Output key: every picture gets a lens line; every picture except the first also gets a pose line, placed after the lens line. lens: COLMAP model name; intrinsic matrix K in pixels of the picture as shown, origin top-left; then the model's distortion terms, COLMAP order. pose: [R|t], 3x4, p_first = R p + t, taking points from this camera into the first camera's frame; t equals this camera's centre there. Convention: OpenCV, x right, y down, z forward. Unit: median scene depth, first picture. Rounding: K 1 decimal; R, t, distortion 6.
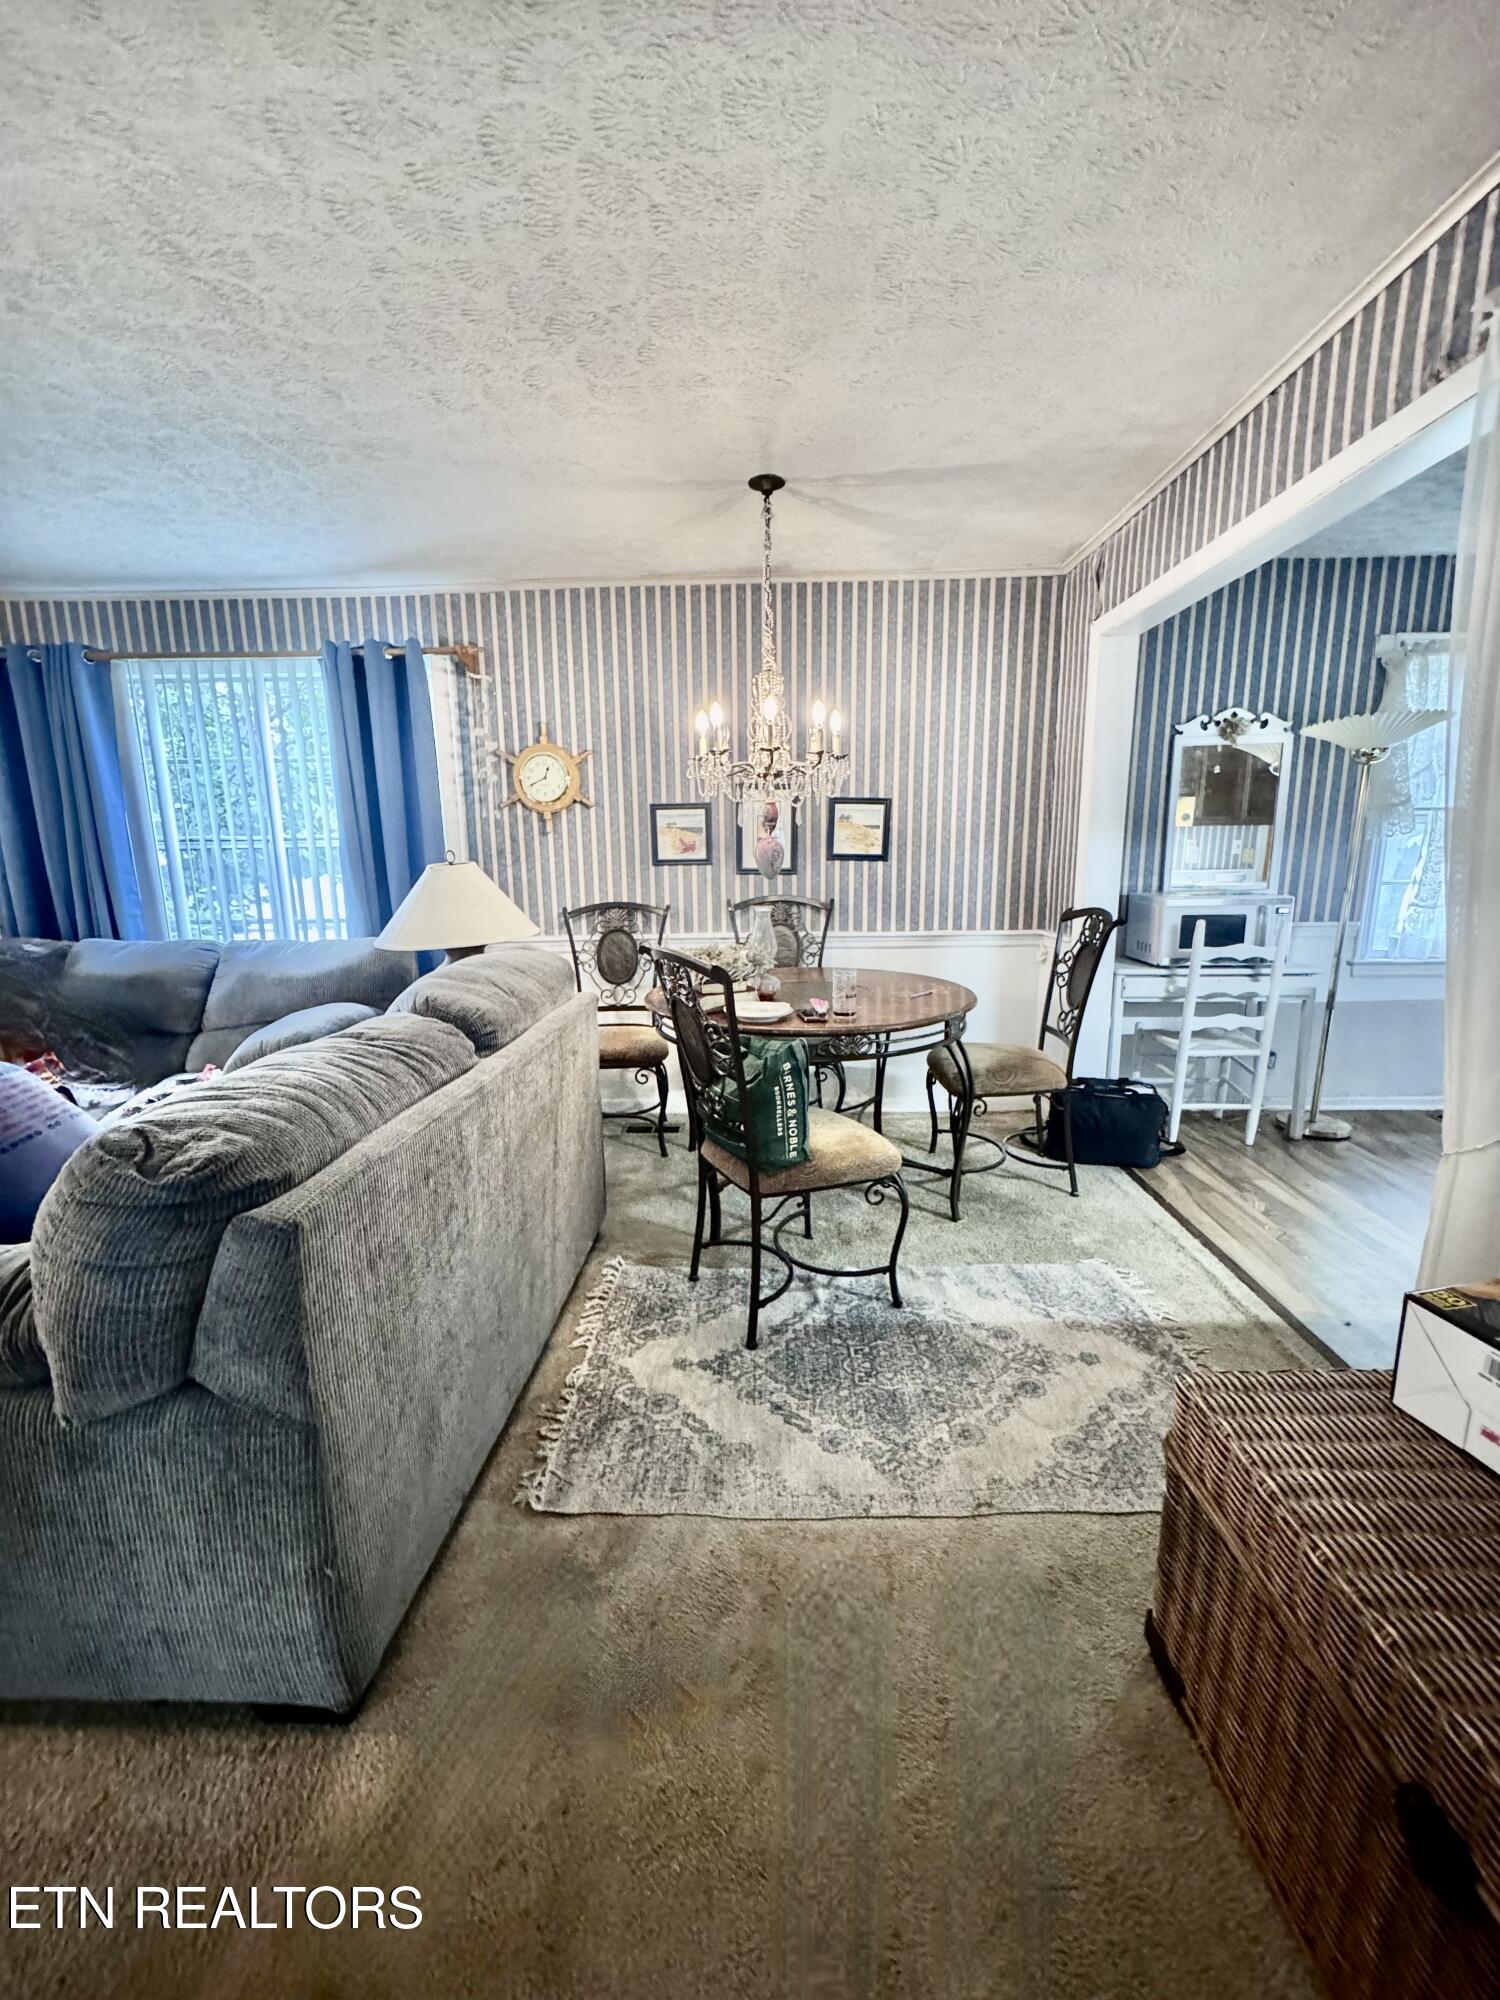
lens RADIAL K [[800.4, 0, 750.0], [0, 800.4, 1000.0], [0, 0, 1]] dist [-0.003220, -0.000342]
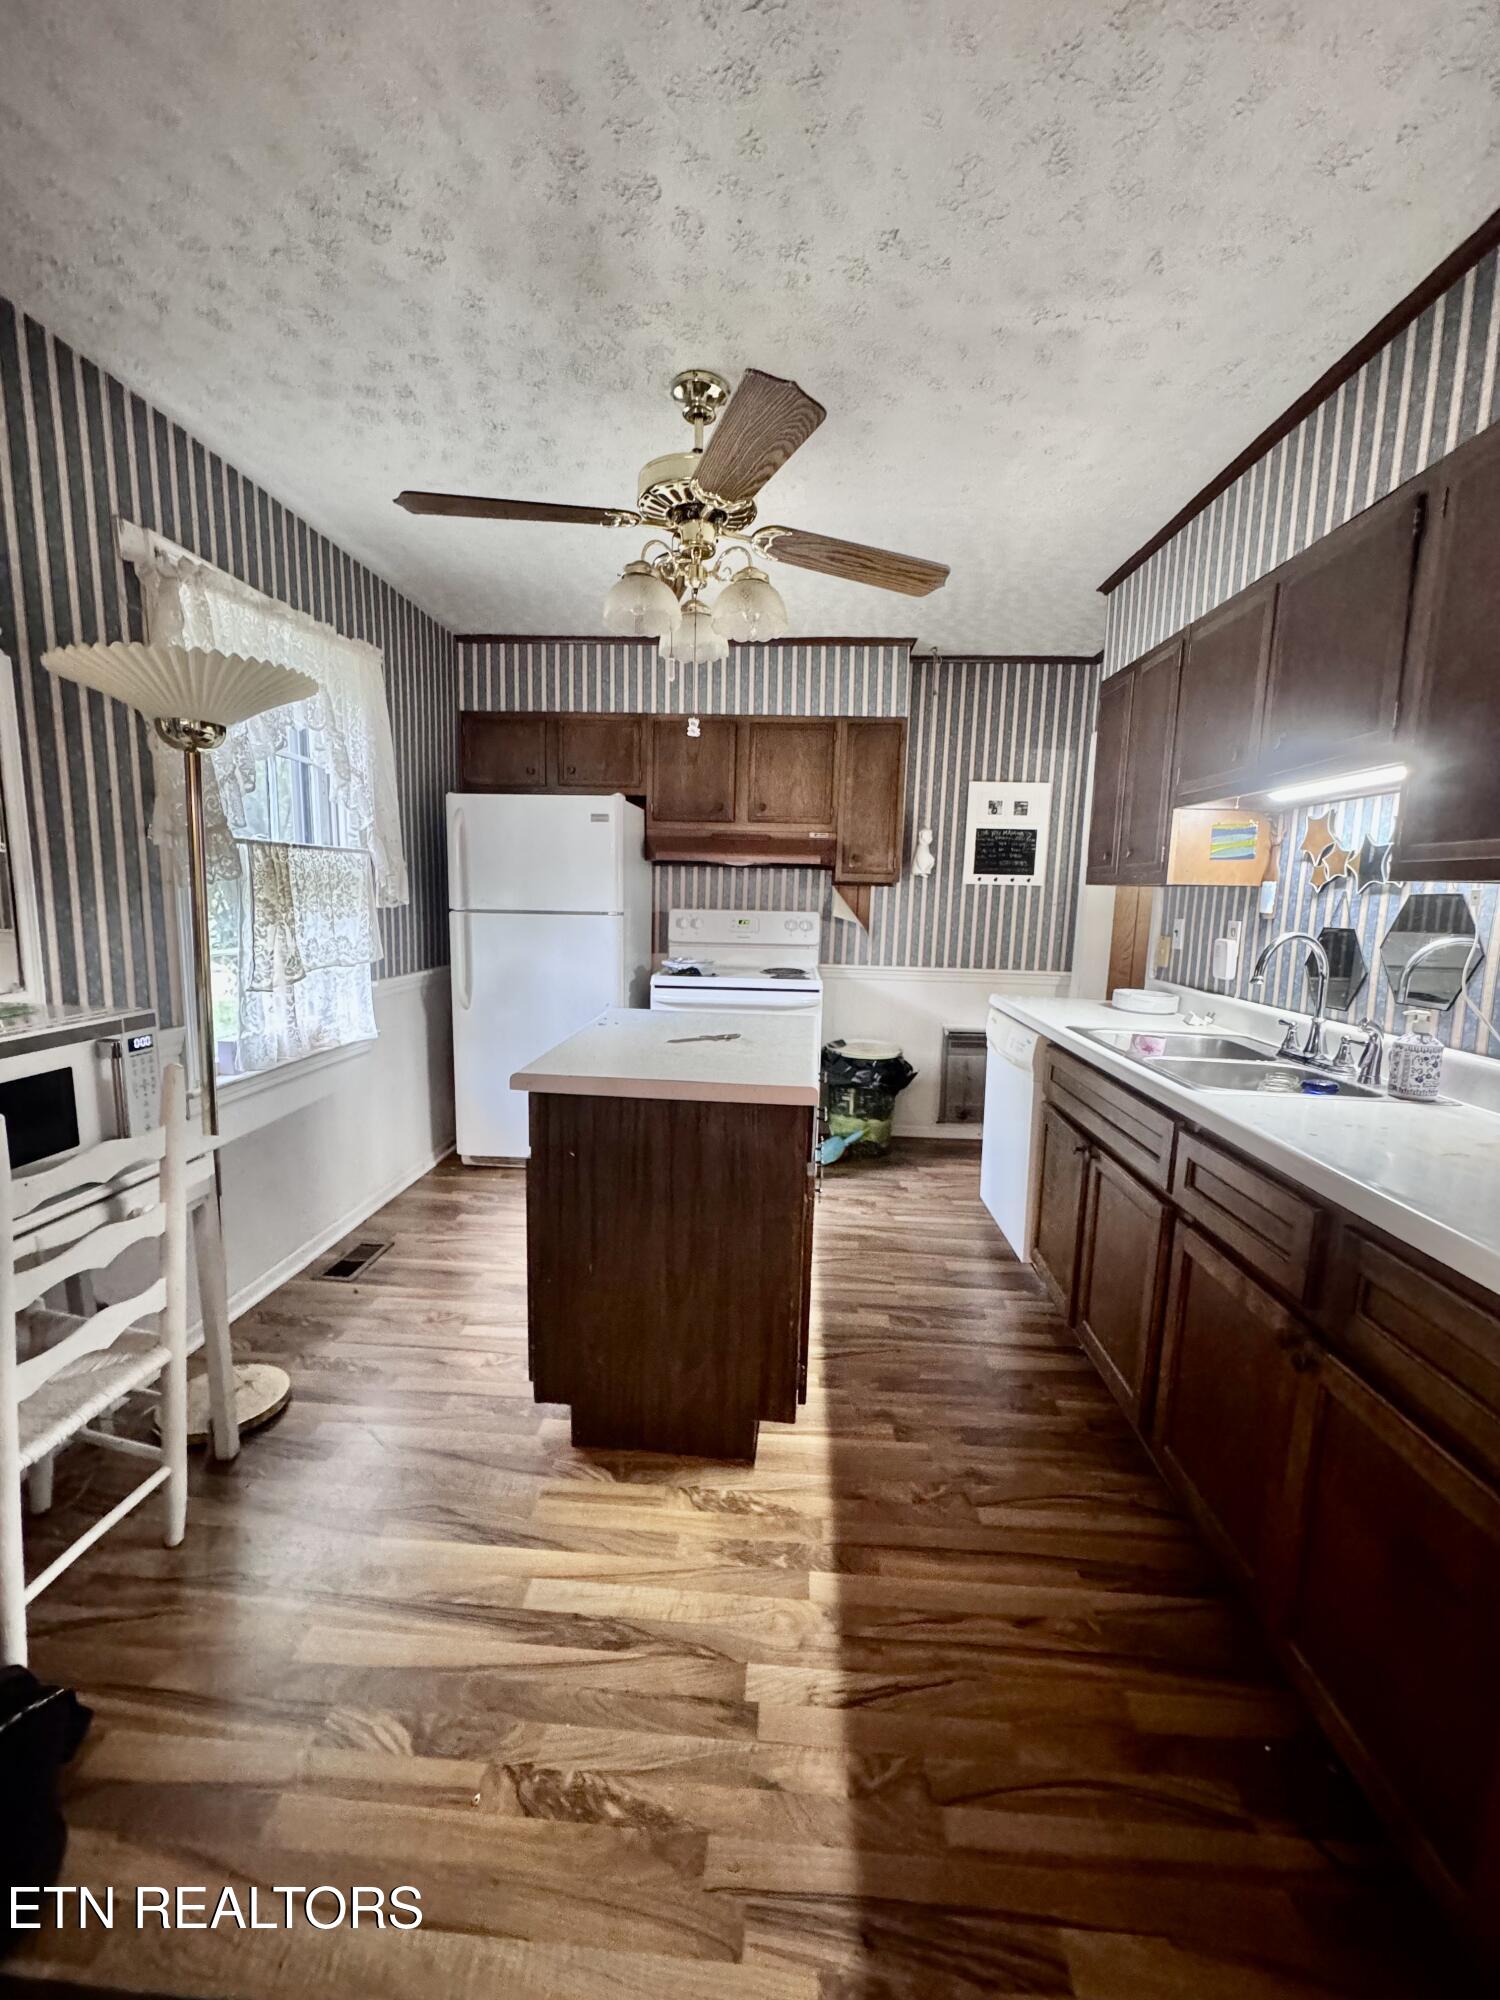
lens RADIAL K [[795.7, 0, 756.4], [0, 795.7, 997.6], [0, 0, 1]] dist [0.001614, 0.000358]
pose [[0.031691, -0.121895, 0.992037, 0.215380], [0.162938, 0.979888, 0.115197, -0.123757], [-0.986127, 0.157989, 0.050915, 0.587367]]
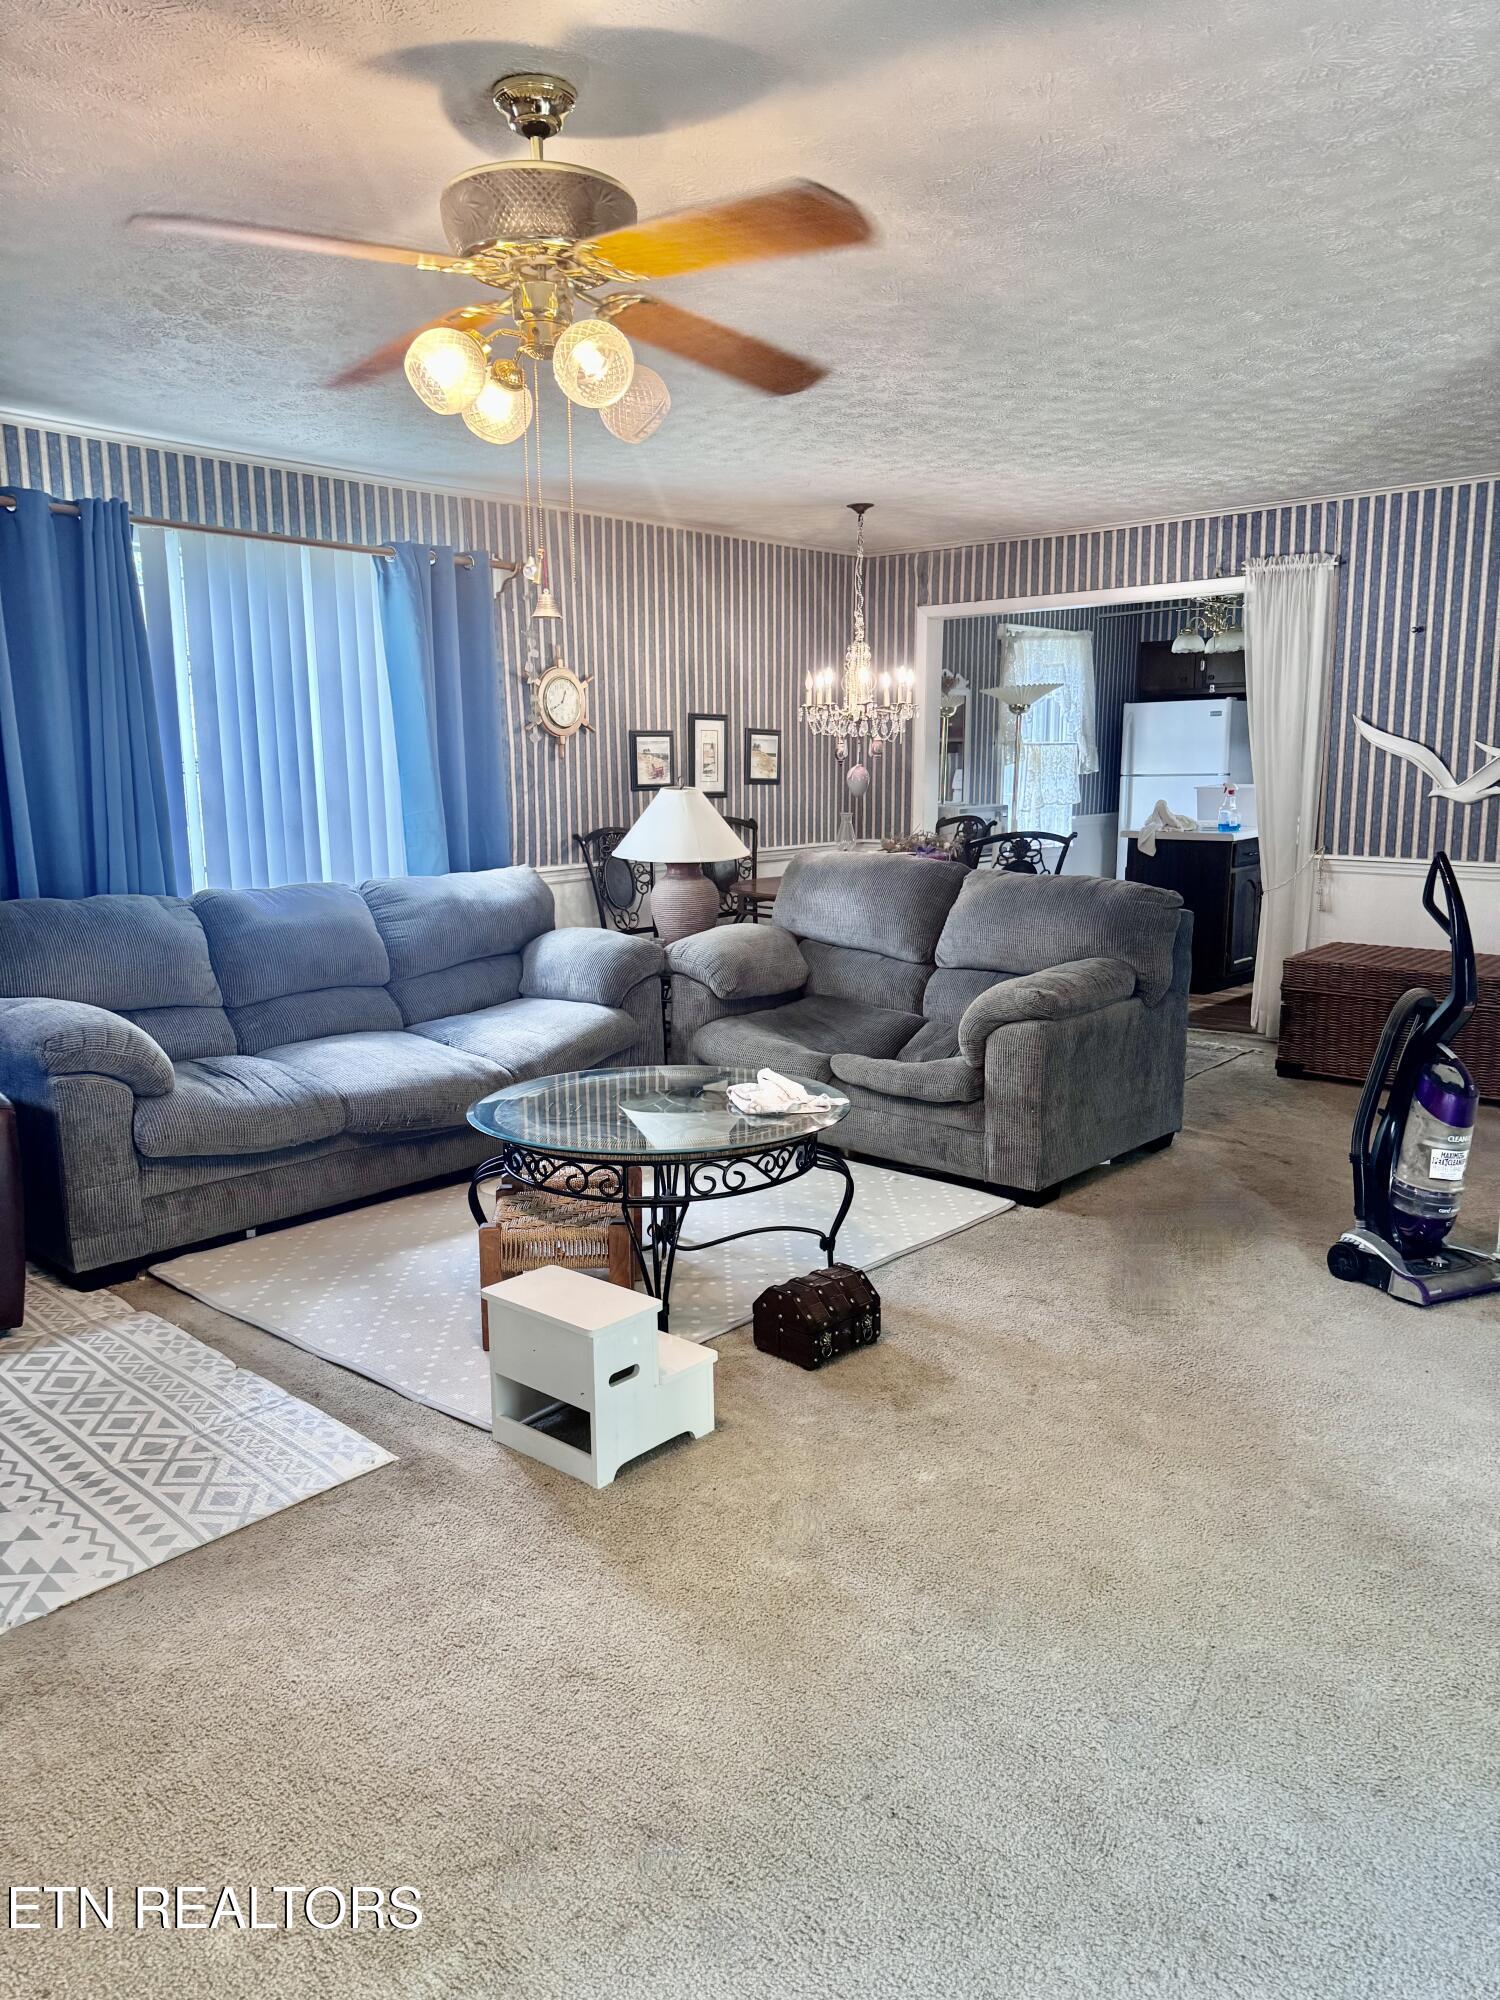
lens RADIAL K [[1394.8, 0, 750.0], [0, 1394.8, 1000.0], [0, 0, 1]] dist [0.173212, -0.323919]
pose [[0.643408, -0.123229, 0.755540, -1.541863], [0.145816, 0.988617, 0.037068, 0.058021], [-0.751508, 0.086320, 0.654052, -0.291619]]
